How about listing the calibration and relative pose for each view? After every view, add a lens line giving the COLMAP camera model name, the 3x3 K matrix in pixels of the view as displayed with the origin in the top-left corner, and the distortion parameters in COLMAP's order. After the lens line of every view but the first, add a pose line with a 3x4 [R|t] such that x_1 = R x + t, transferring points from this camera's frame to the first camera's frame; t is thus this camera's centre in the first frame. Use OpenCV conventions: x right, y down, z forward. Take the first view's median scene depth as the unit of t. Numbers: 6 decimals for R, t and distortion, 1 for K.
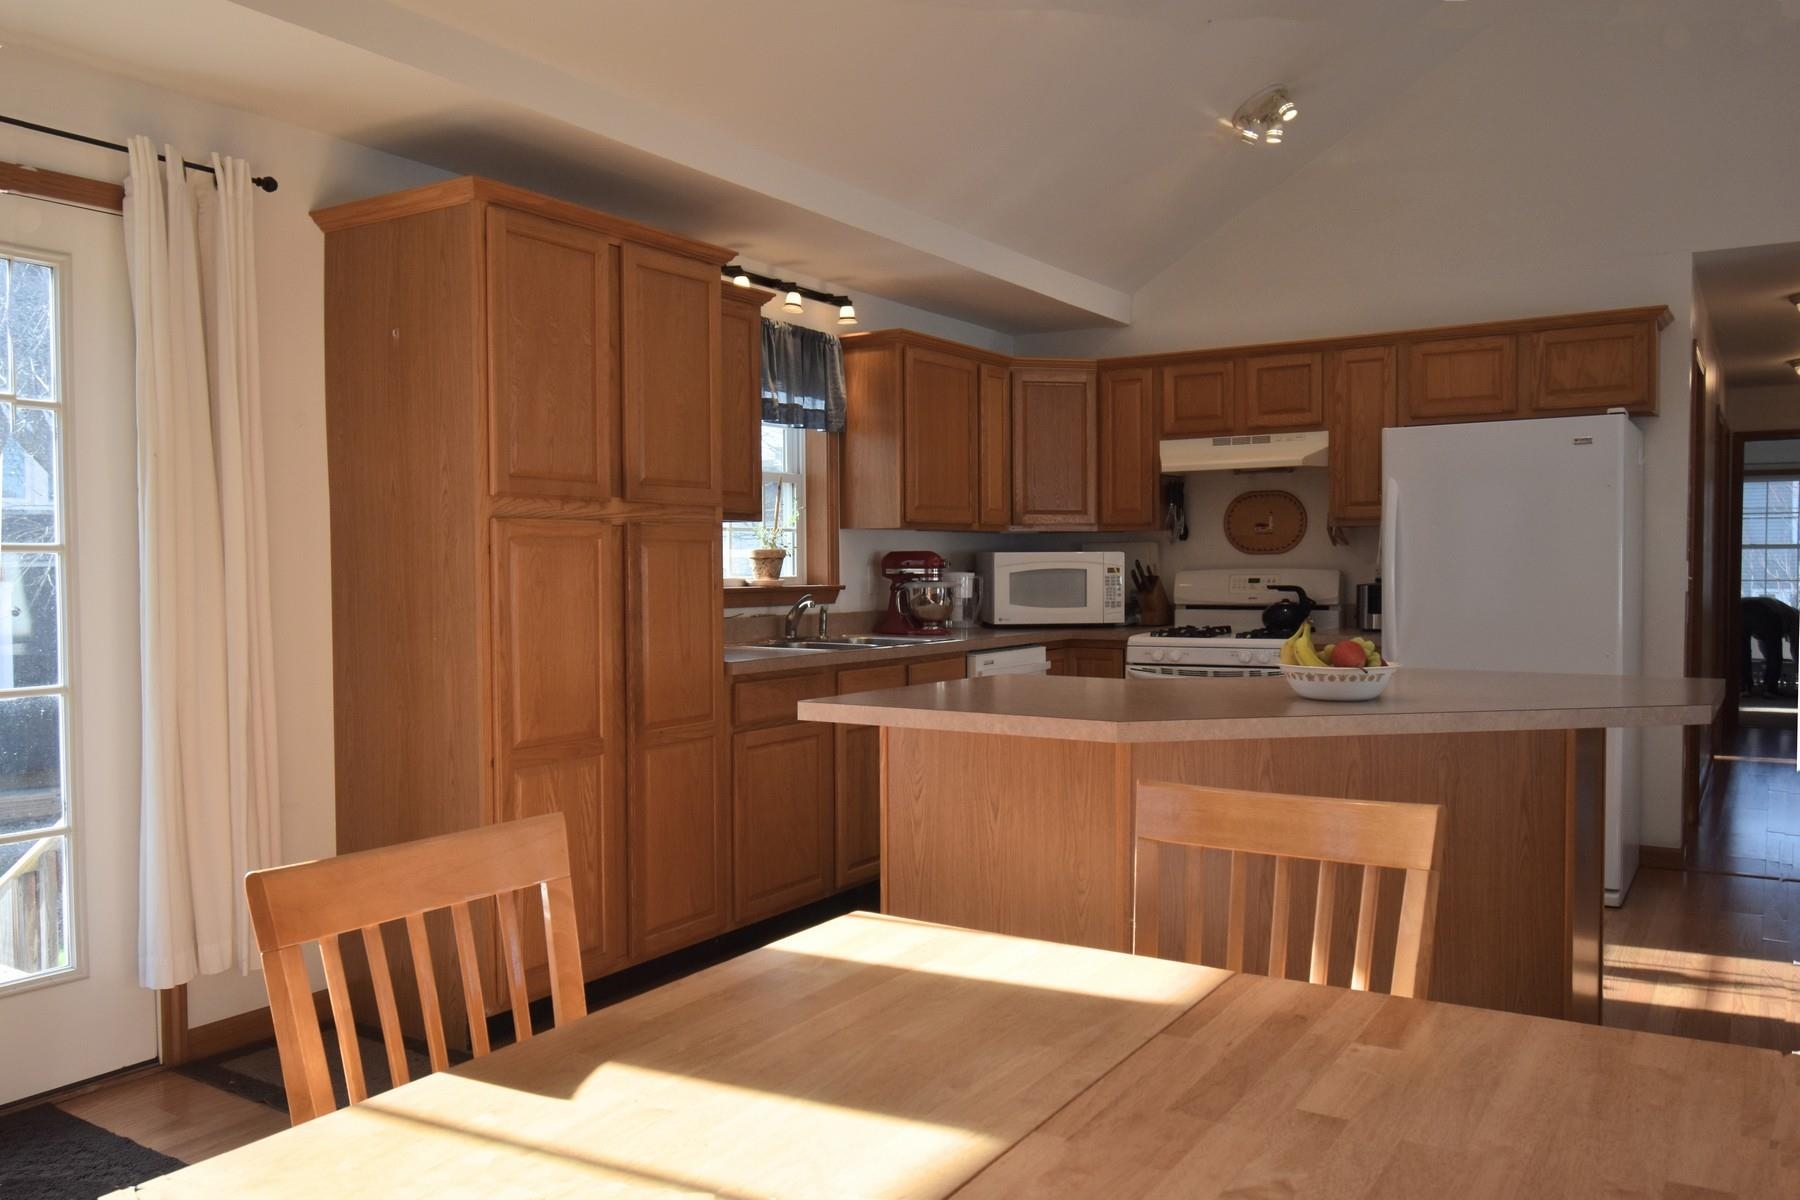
lens RADIAL K [[1376.3, 0, 910.7], [0, 1376.3, 607.0], [0, 0, 1]] dist [0.004766, -0.014850]
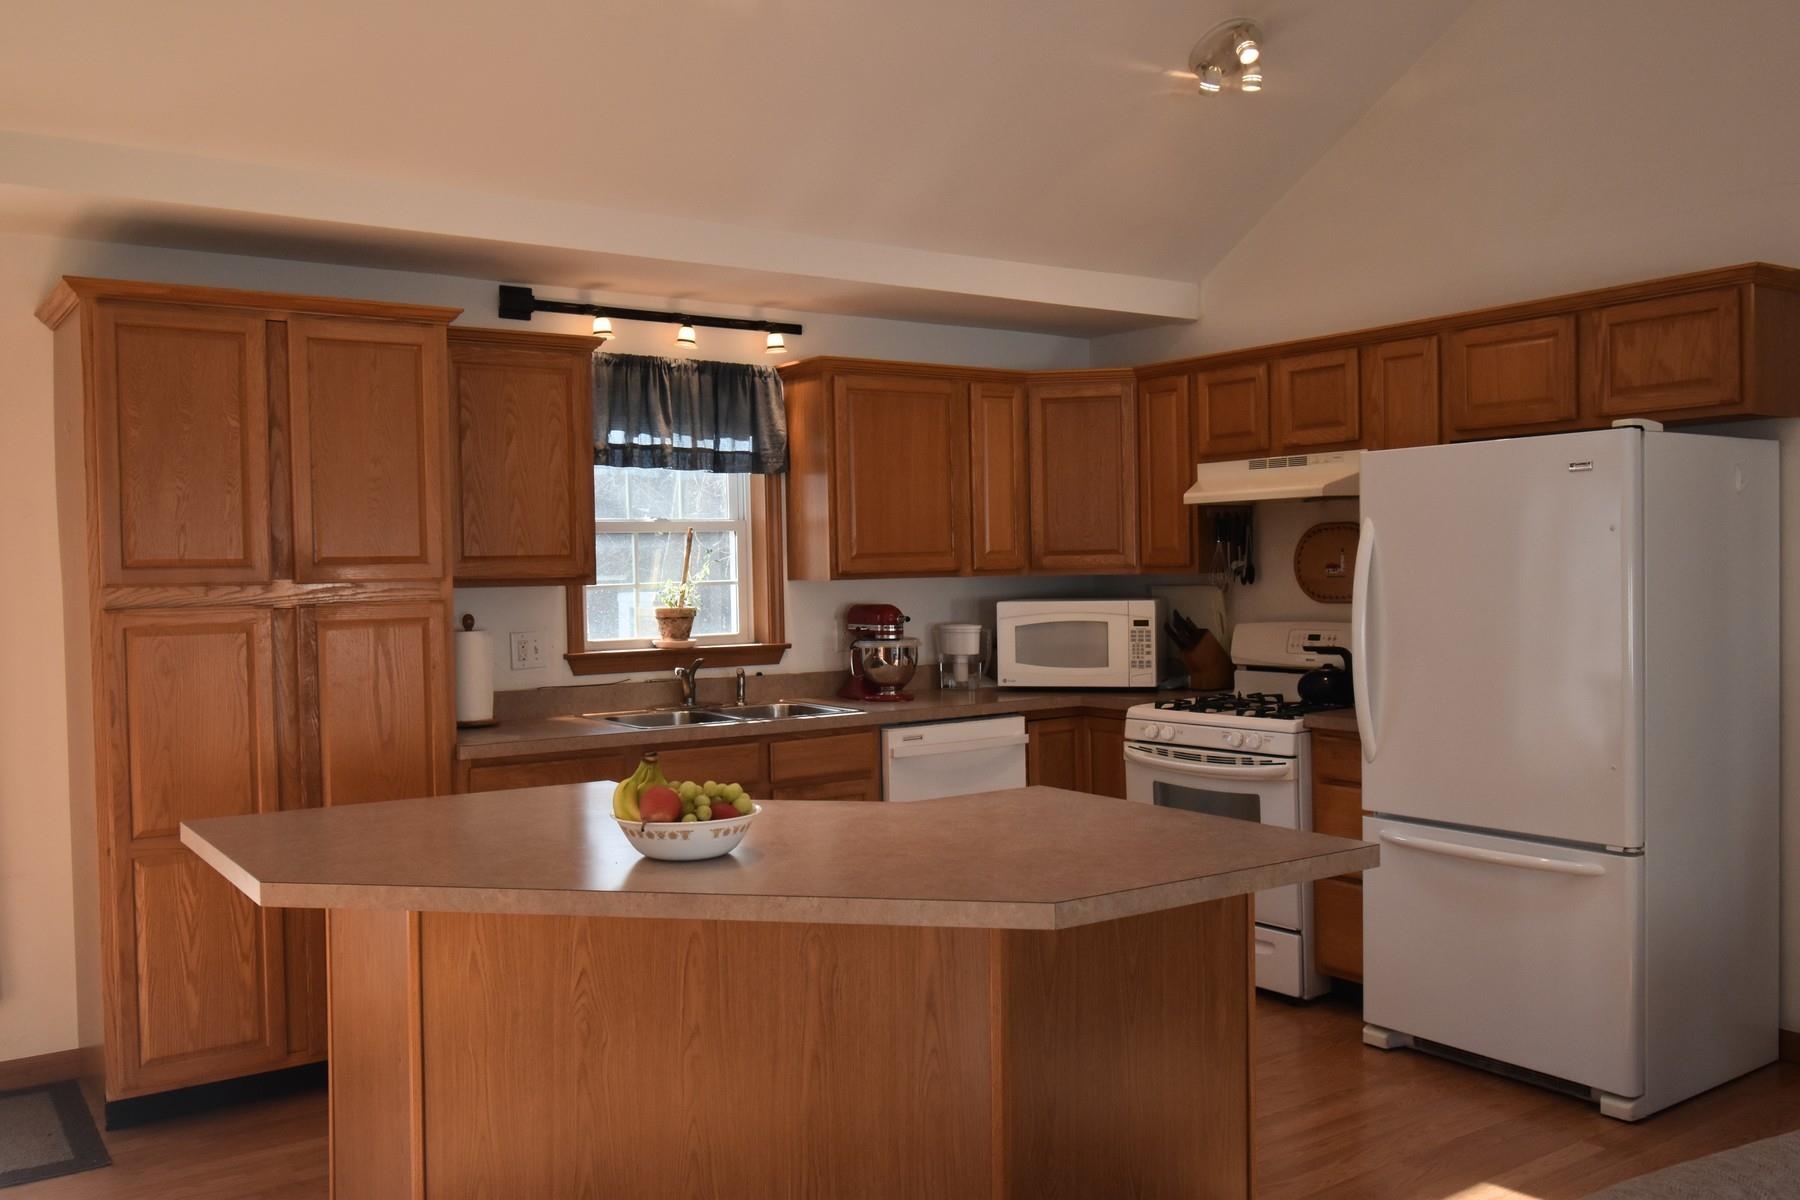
lens RADIAL K [[1513.5, 0, 905.9], [0, 1513.5, 612.1], [0, 0, 1]] dist [0.001284, -0.003416]
pose [[0.925059, 0.002876, -0.379812, 0.410407], [-0.000976, 0.999986, 0.005195, -0.043021], [0.379821, -0.004435, 0.925049, 0.122159]]
